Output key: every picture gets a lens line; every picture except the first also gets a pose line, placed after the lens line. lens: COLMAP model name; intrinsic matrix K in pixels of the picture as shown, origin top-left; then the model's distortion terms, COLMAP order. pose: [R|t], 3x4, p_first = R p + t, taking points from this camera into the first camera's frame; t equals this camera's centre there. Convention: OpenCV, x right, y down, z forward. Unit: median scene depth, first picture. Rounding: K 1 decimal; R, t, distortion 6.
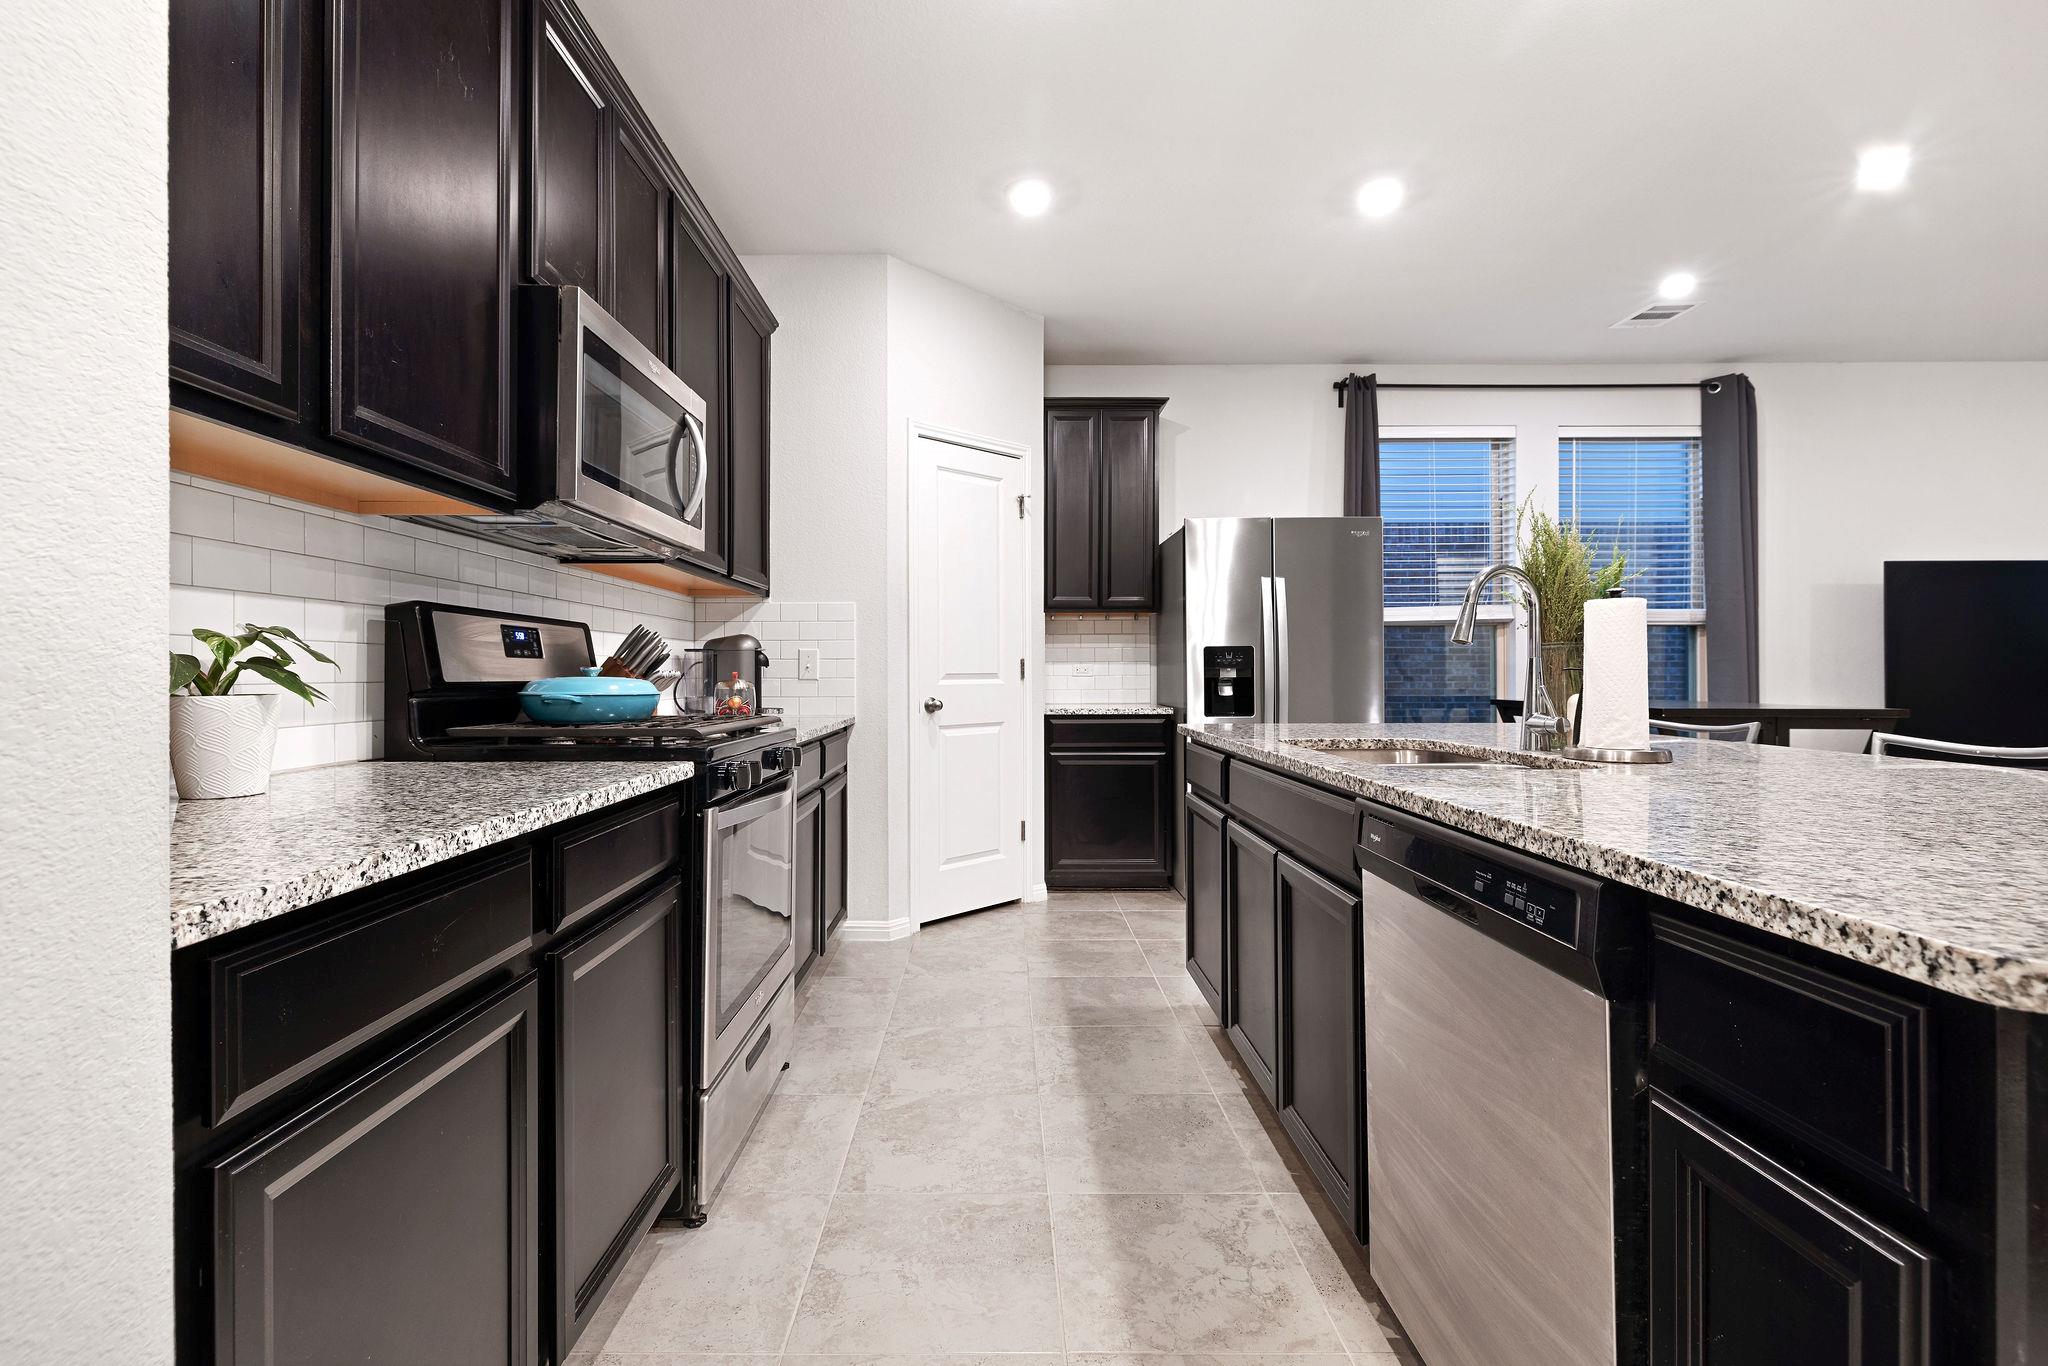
lens RADIAL K [[918.7, 0, 998.6], [0, 918.7, 667.4], [0, 0, 1]] dist [-0.000873, 0.000324]
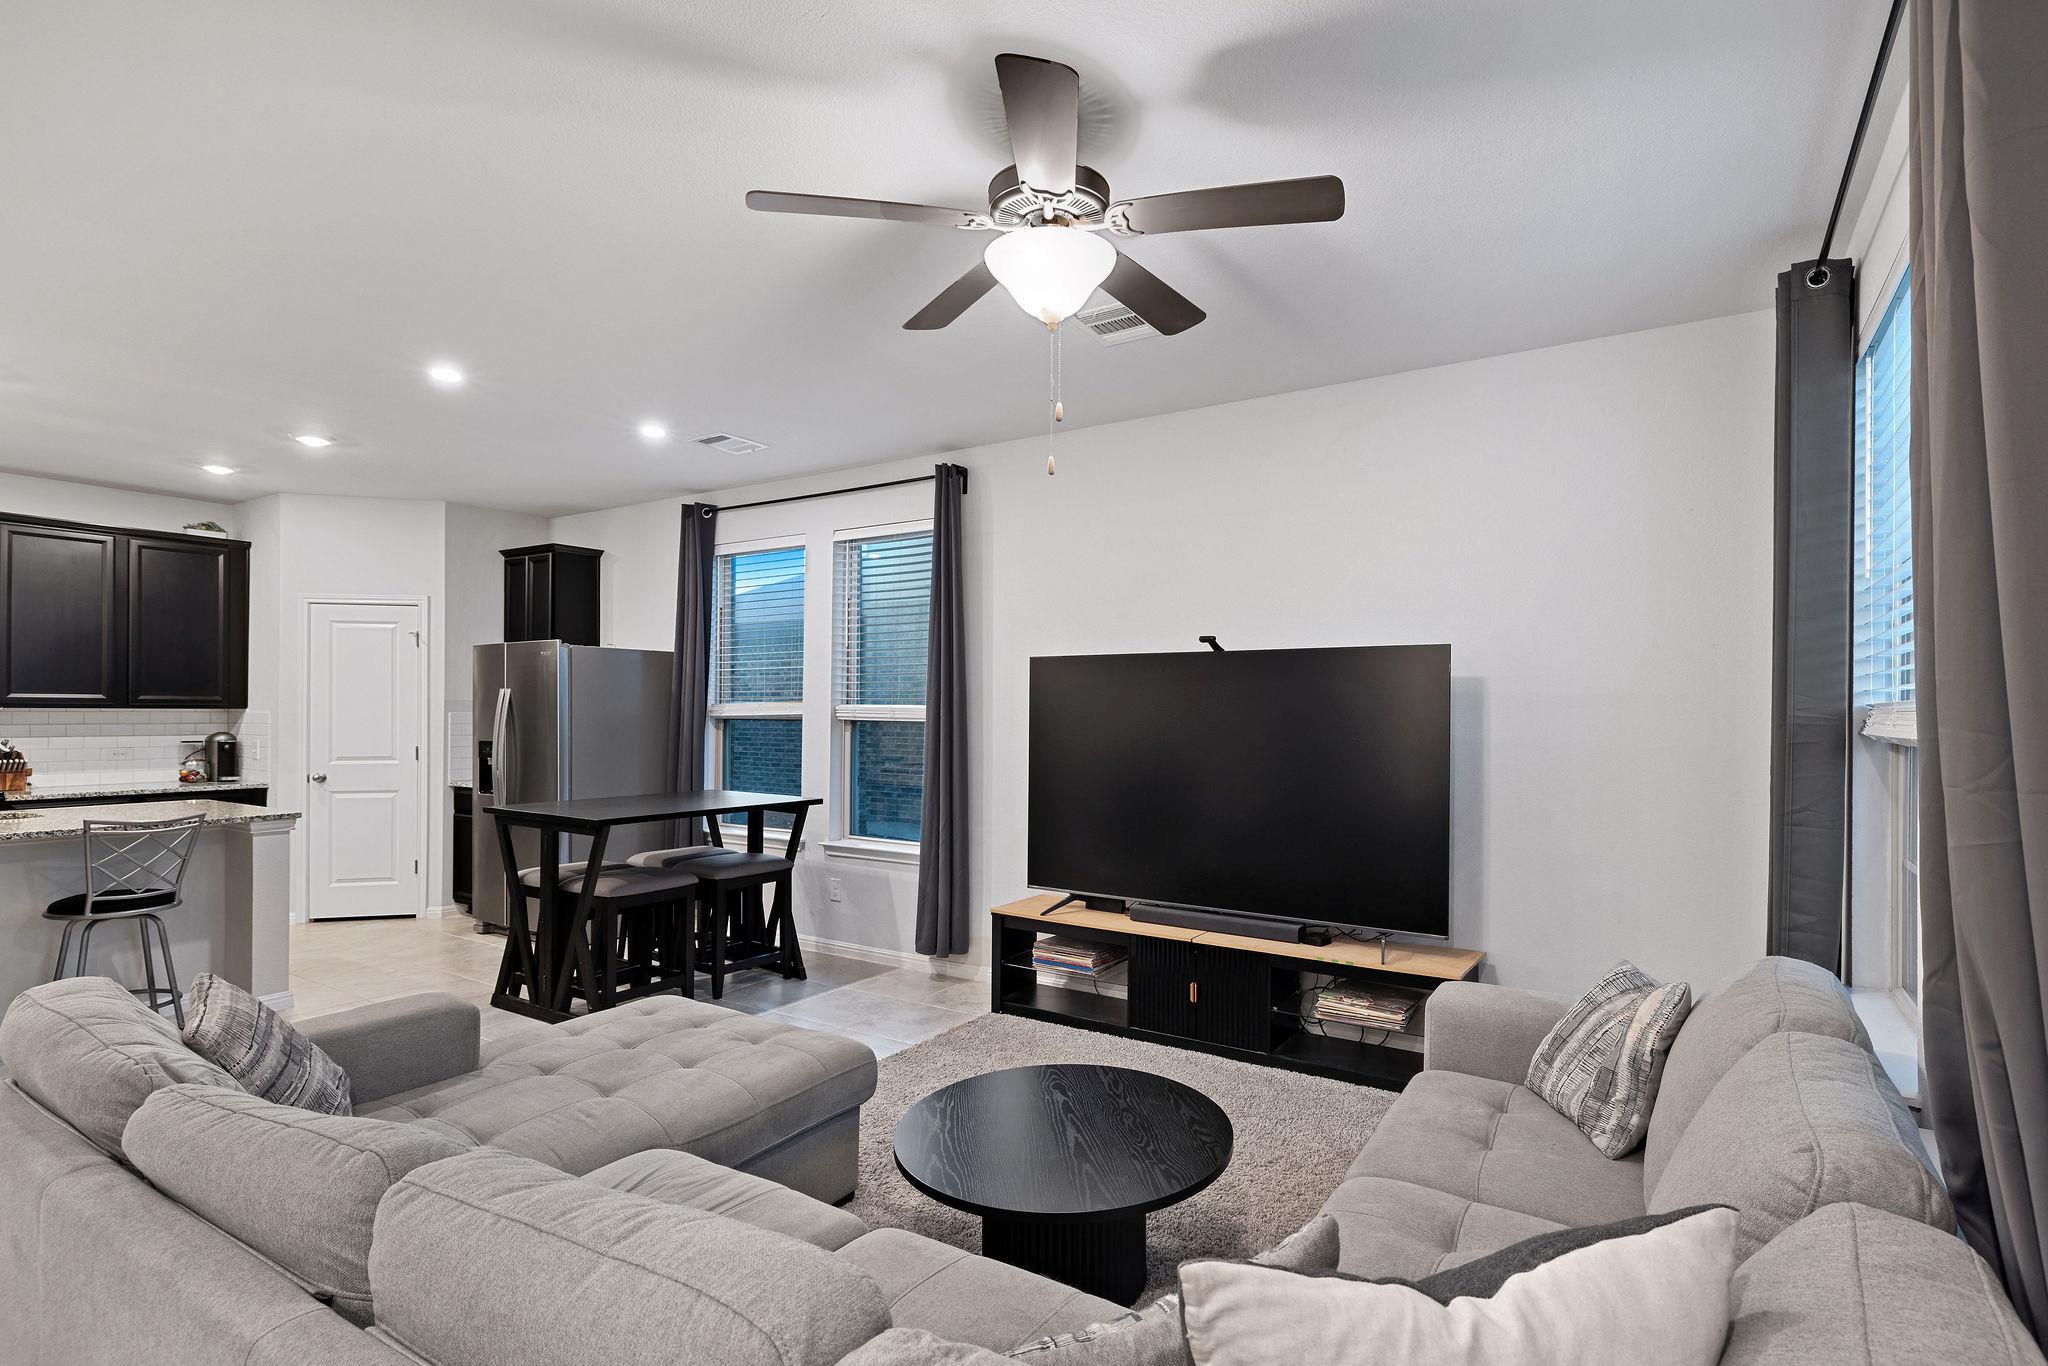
lens RADIAL K [[995.8, 0, 1035.7], [0, 995.8, 702.1], [0, 0, 1]] dist [0.025676, 0.000669]
pose [[0.844953, -0.000640, -0.534840, 1.974078], [-0.003991, 0.999964, -0.007502, -0.083556], [0.534826, 0.008473, 0.844920, 0.231469]]
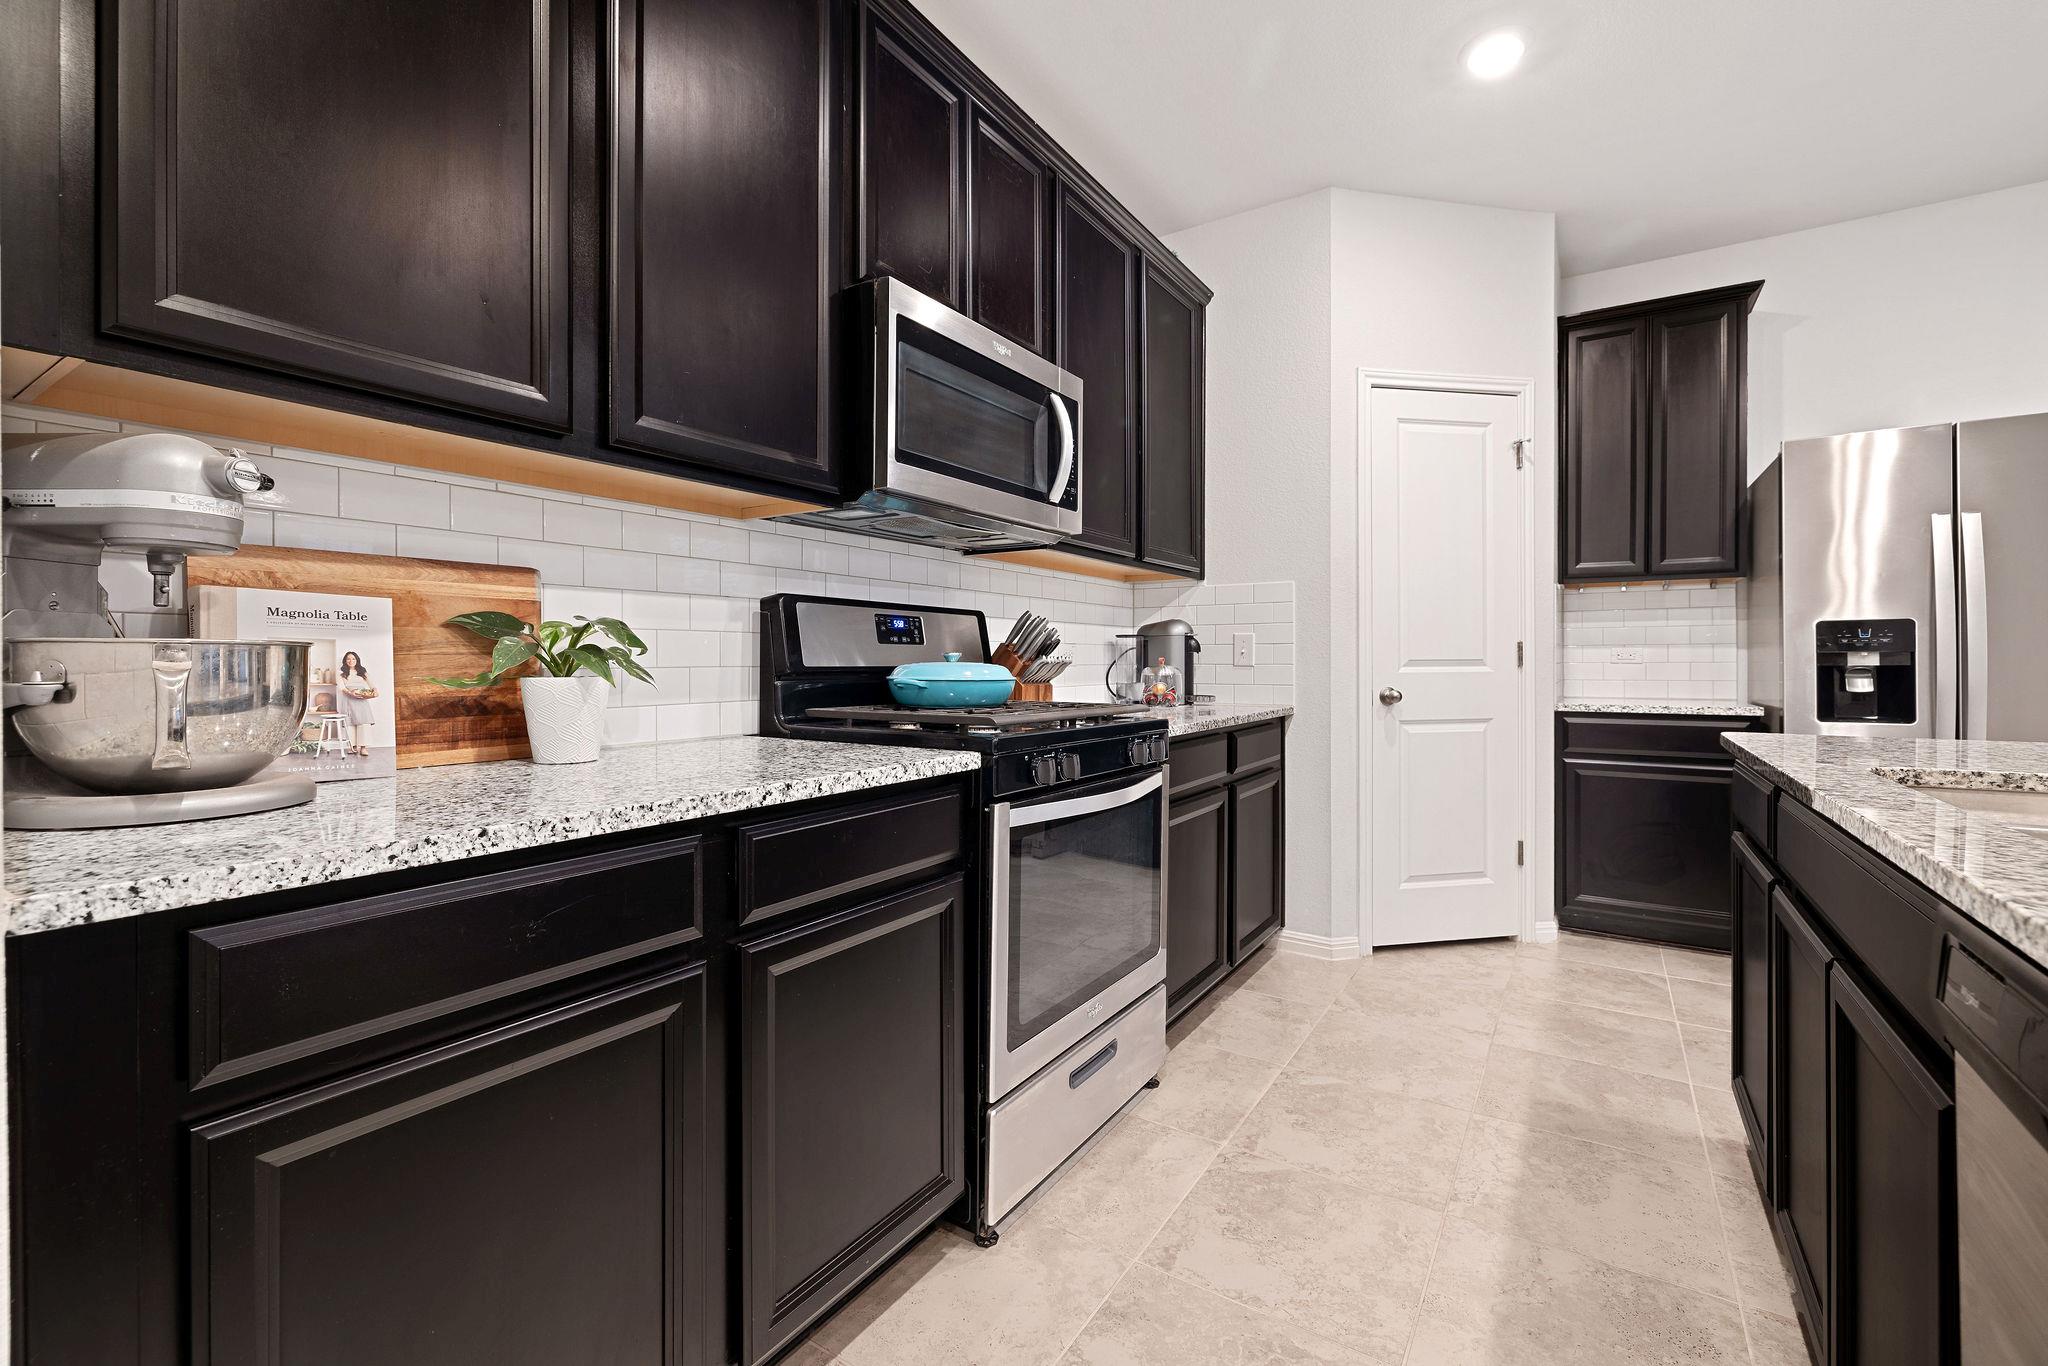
lens RADIAL K [[874.5, 0, 1031.1], [0, 874.5, 659.8], [0, 0, 1]] dist [0.002187, -0.000790]
pose [[0.840243, 0.000379, -0.542210, 0.097145], [0.002996, 0.999981, 0.005341, 0.001486], [0.542202, -0.006112, 0.840226, 0.136026]]
